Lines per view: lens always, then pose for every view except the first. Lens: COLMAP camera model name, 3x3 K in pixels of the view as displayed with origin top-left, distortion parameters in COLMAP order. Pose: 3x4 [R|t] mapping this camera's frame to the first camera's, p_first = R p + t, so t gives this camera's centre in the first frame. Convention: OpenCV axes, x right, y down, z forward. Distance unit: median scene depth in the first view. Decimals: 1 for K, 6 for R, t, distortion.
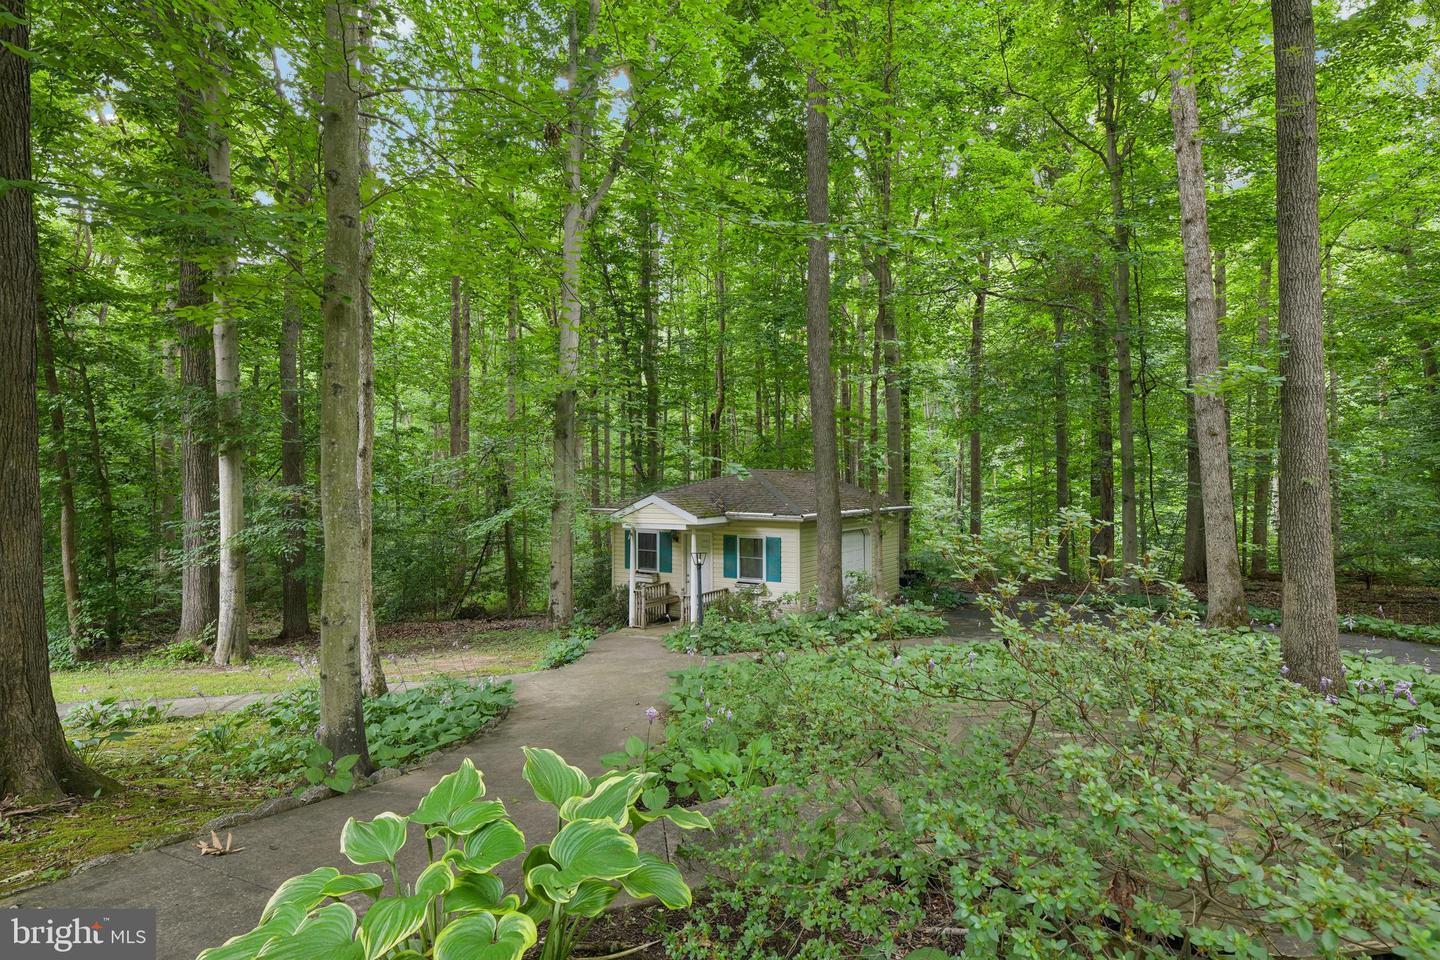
lens RADIAL K [[710.2, 0, 724.1], [0, 710.2, 474.1], [0, 0, 1]] dist [-0.004787, -0.000426]
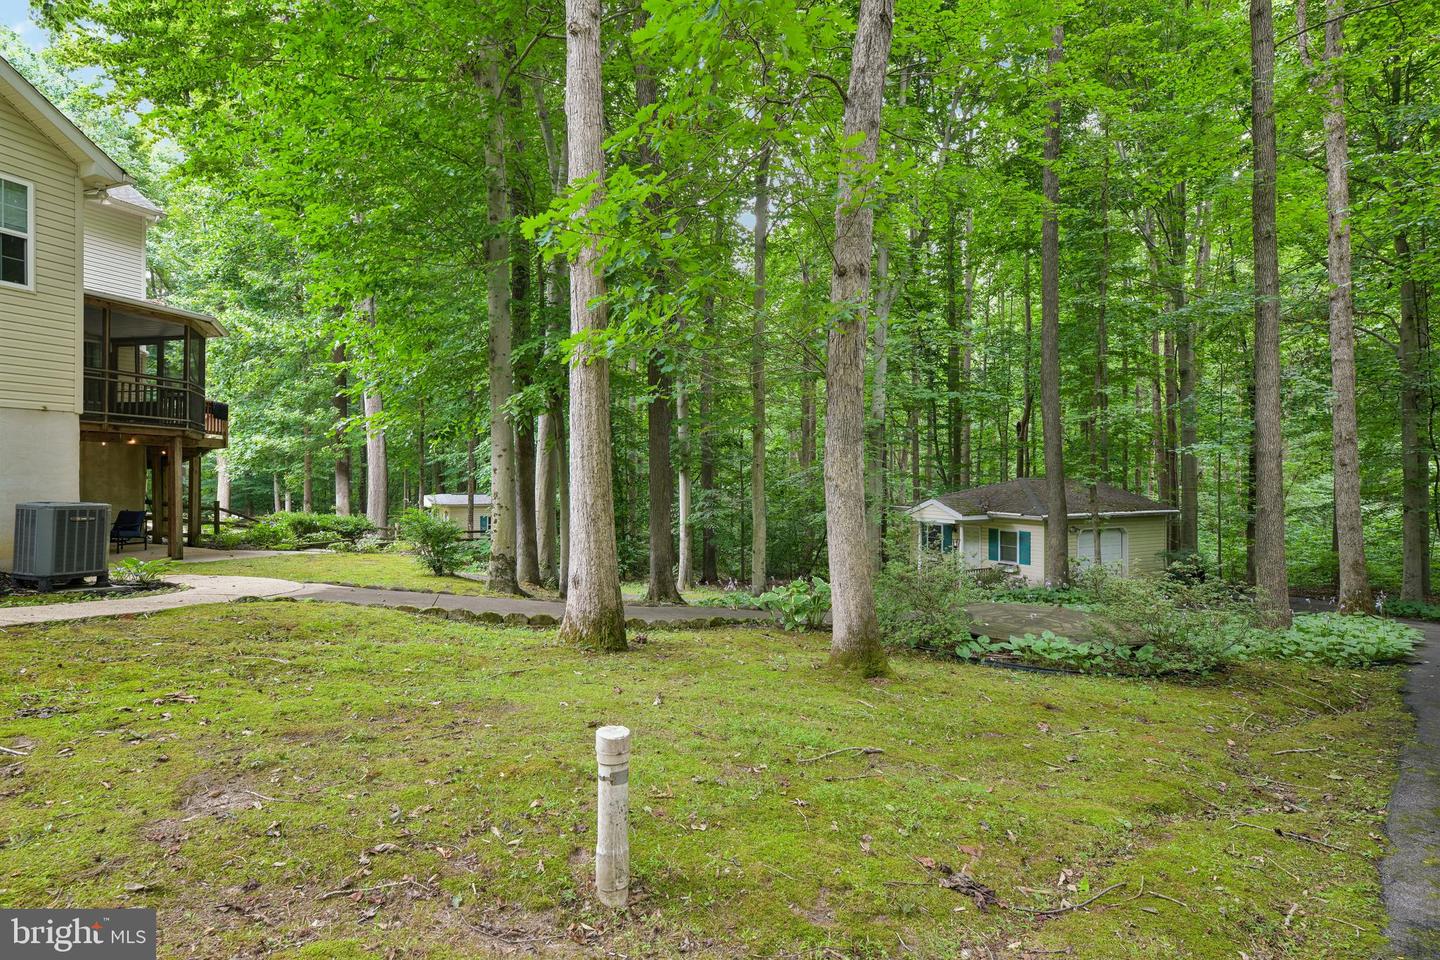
lens RADIAL K [[710.2, 0, 718.2], [0, 710.2, 476.6], [0, 0, 1]] dist [-0.004787, -0.000426]
pose [[0.883703, 0.005346, -0.468017, 0.187950], [0.002345, 0.999872, 0.015848, -0.038855], [0.468042, -0.015103, 0.883577, -0.473887]]
